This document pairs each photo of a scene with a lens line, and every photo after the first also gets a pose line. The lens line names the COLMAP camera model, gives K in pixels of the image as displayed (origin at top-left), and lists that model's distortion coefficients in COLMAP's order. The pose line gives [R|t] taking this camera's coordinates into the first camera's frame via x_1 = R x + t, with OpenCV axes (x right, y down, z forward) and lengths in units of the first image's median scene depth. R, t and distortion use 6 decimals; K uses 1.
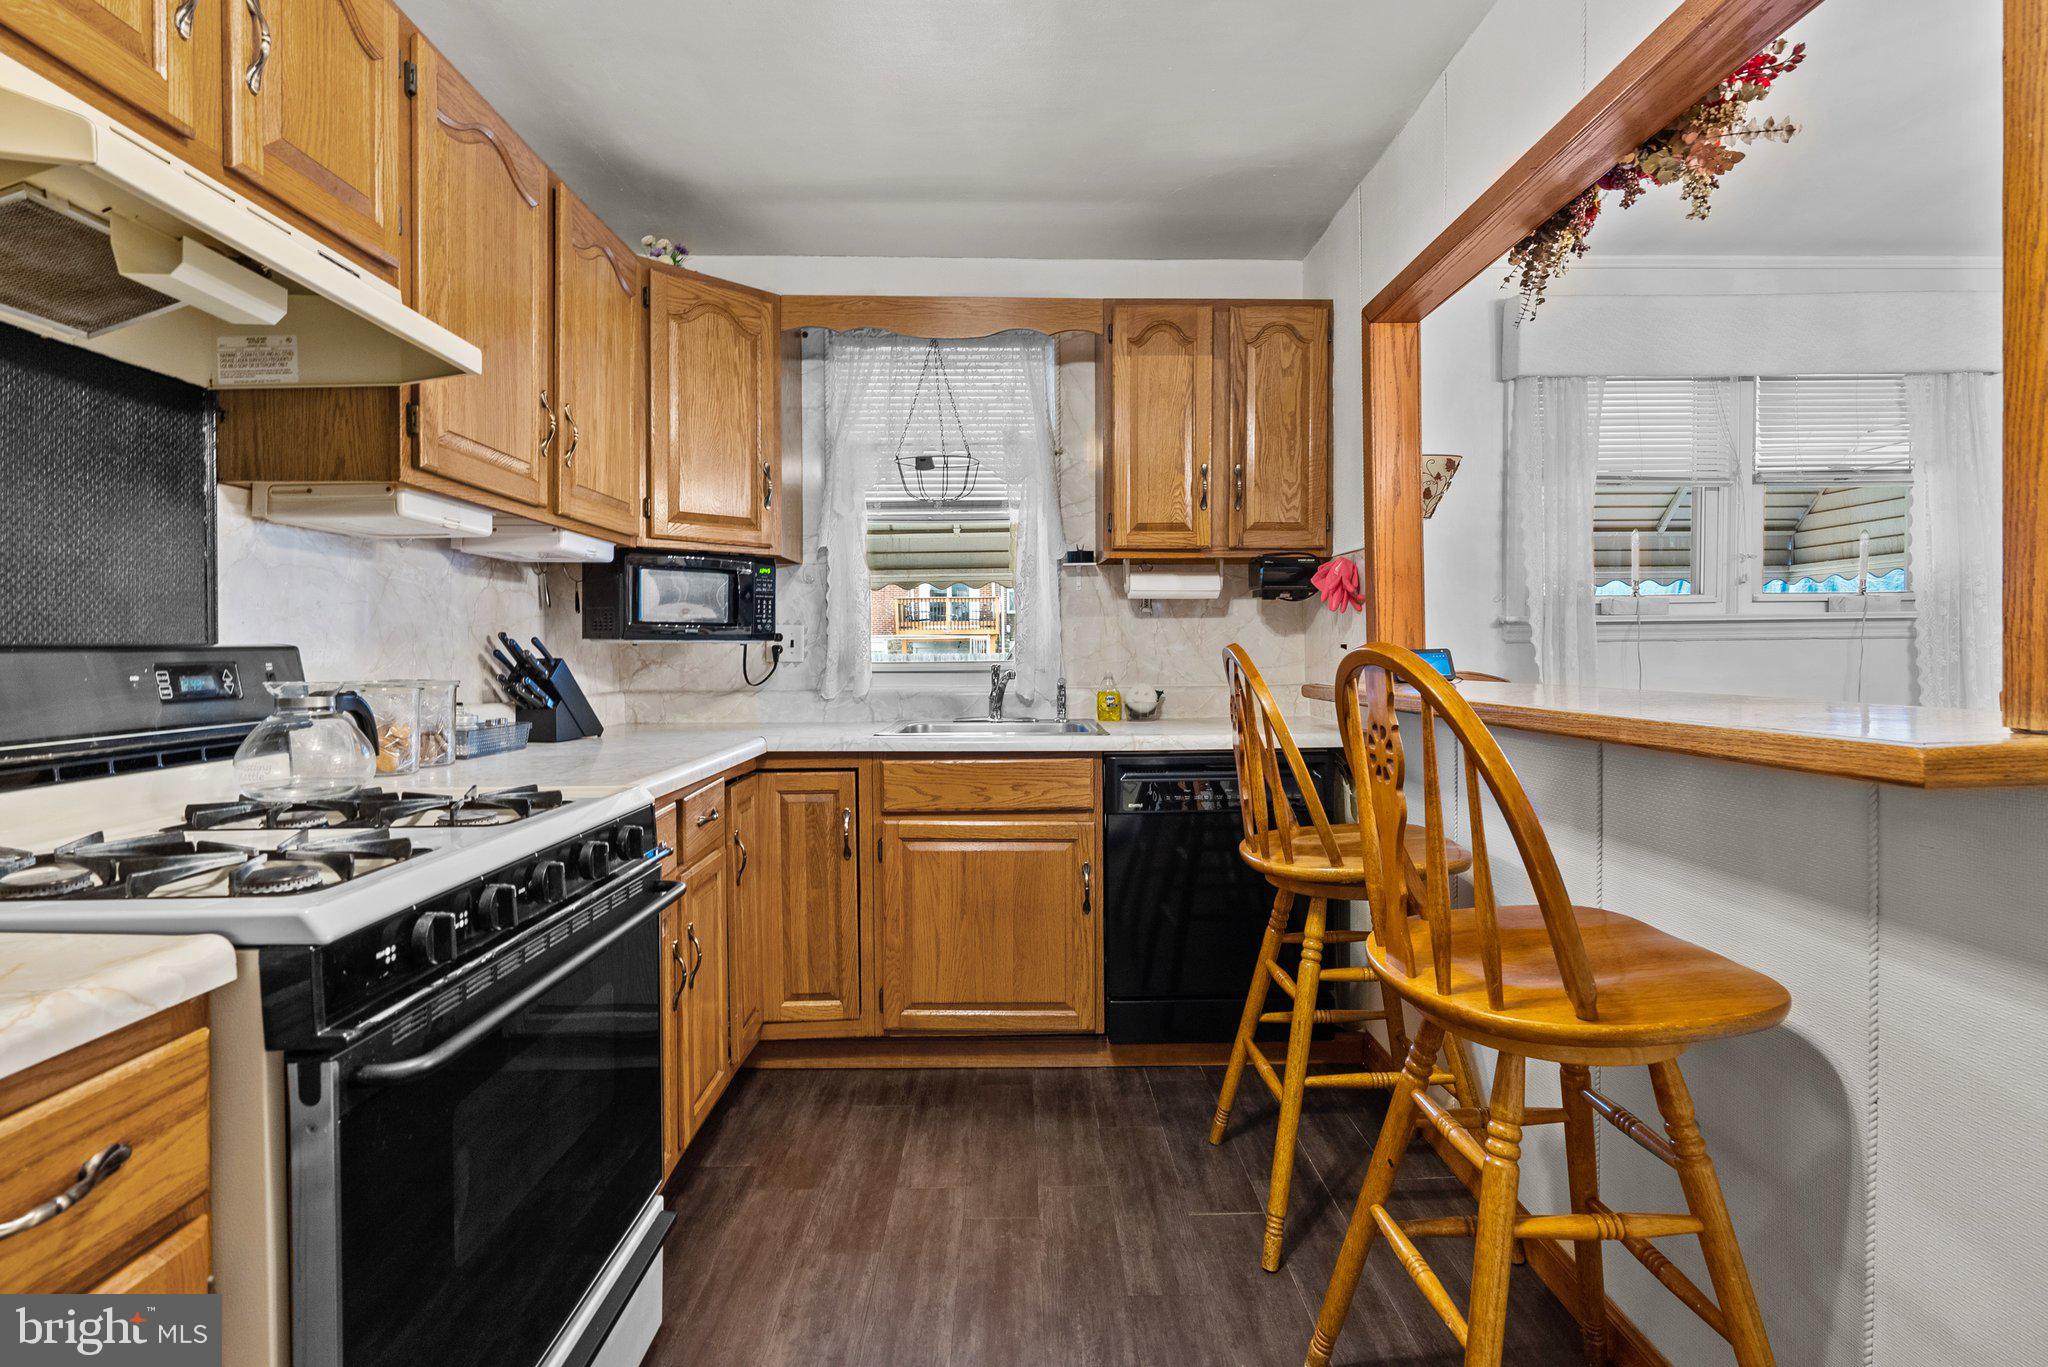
lens RADIAL K [[983.2, 0, 1026.5], [0, 983.2, 661.5], [0, 0, 1]] dist [-0.010916, 0.007088]
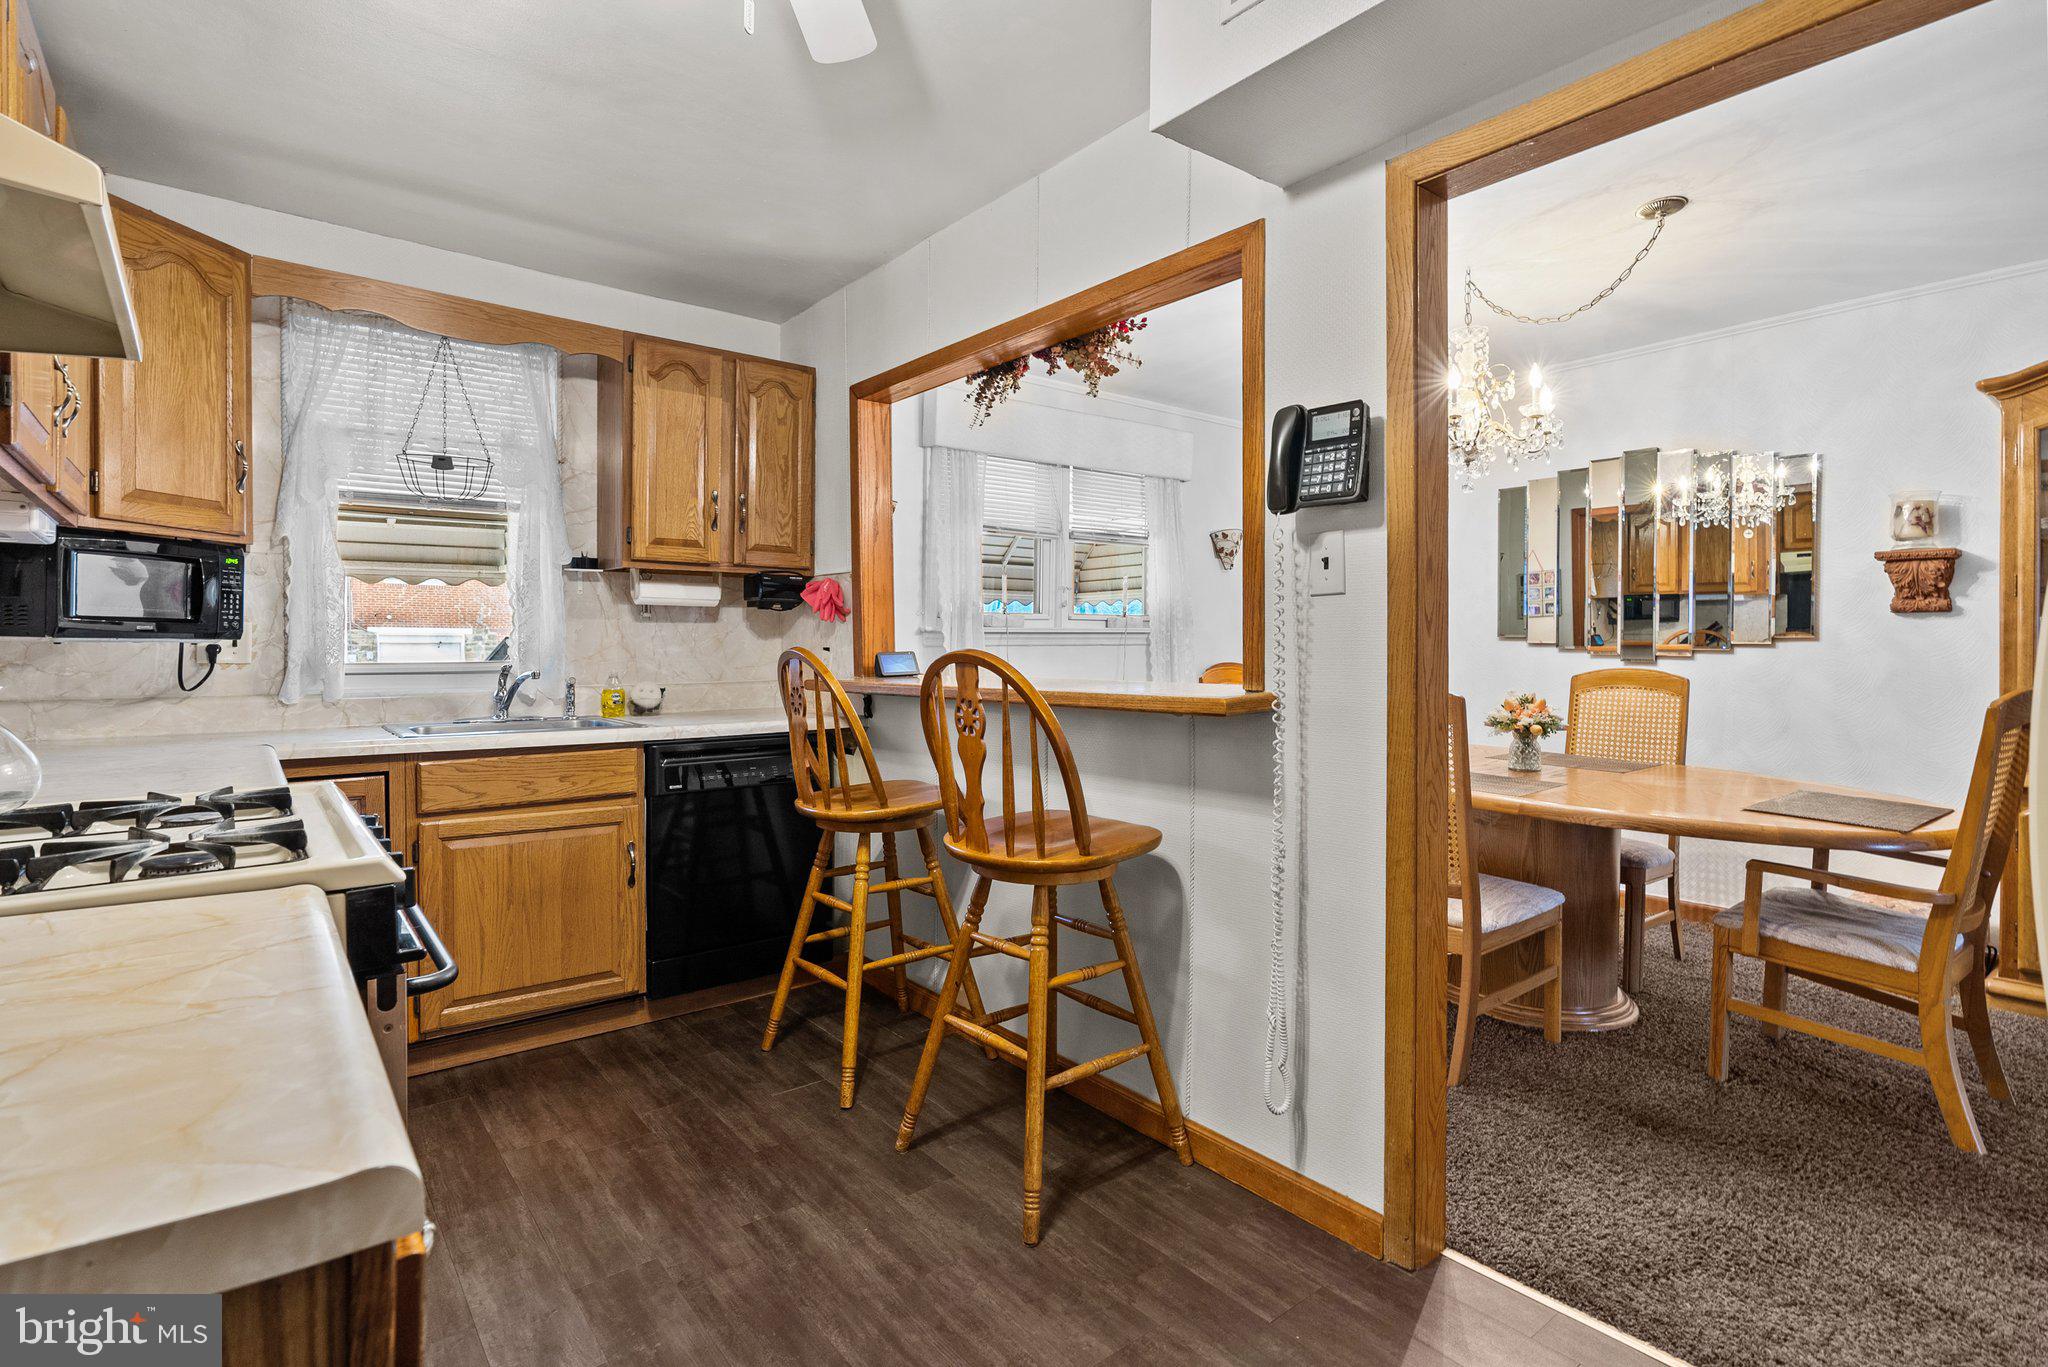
lens RADIAL K [[1003.1, 0, 1029.4], [0, 1003.1, 659.1], [0, 0, 1]] dist [0.000358, 0.000350]
pose [[0.787932, -0.001388, 0.615761, -0.277545], [0.002874, 0.999995, -0.001424, -0.000019], [-0.615756, 0.002892, 0.787932, -0.173872]]
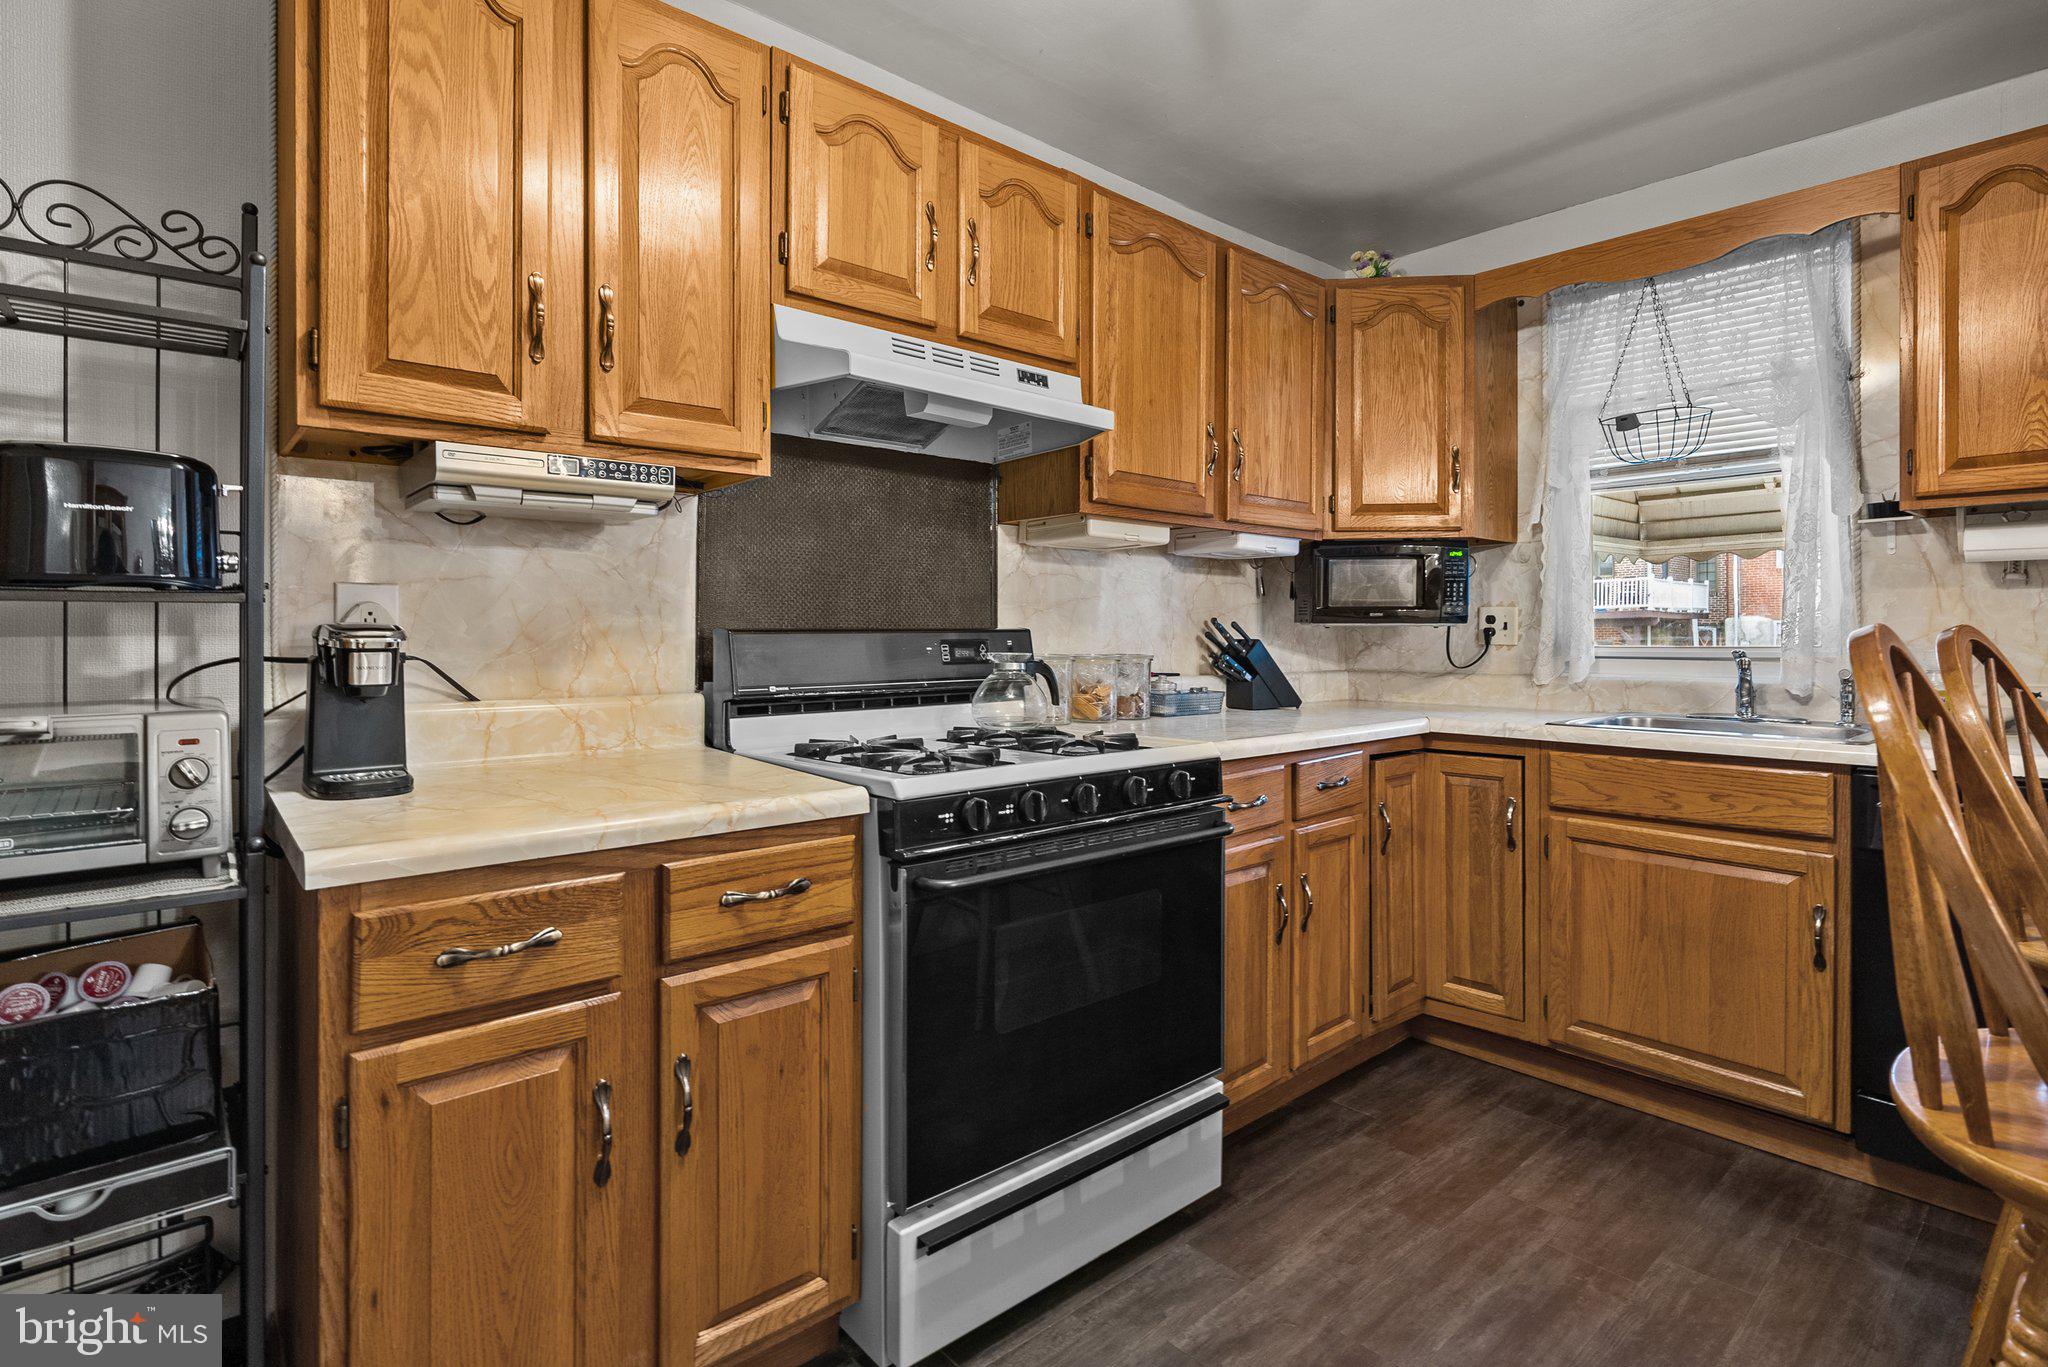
lens RADIAL K [[1007.2, 0, 1033.2], [0, 1007.2, 638.7], [0, 0, 1]] dist [-0.001940, 0.000649]
pose [[0.652281, 0.006636, -0.757948, 0.251567], [-0.010739, 0.999942, -0.000487, -0.000328], [0.757901, 0.008457, 0.652315, 0.002166]]
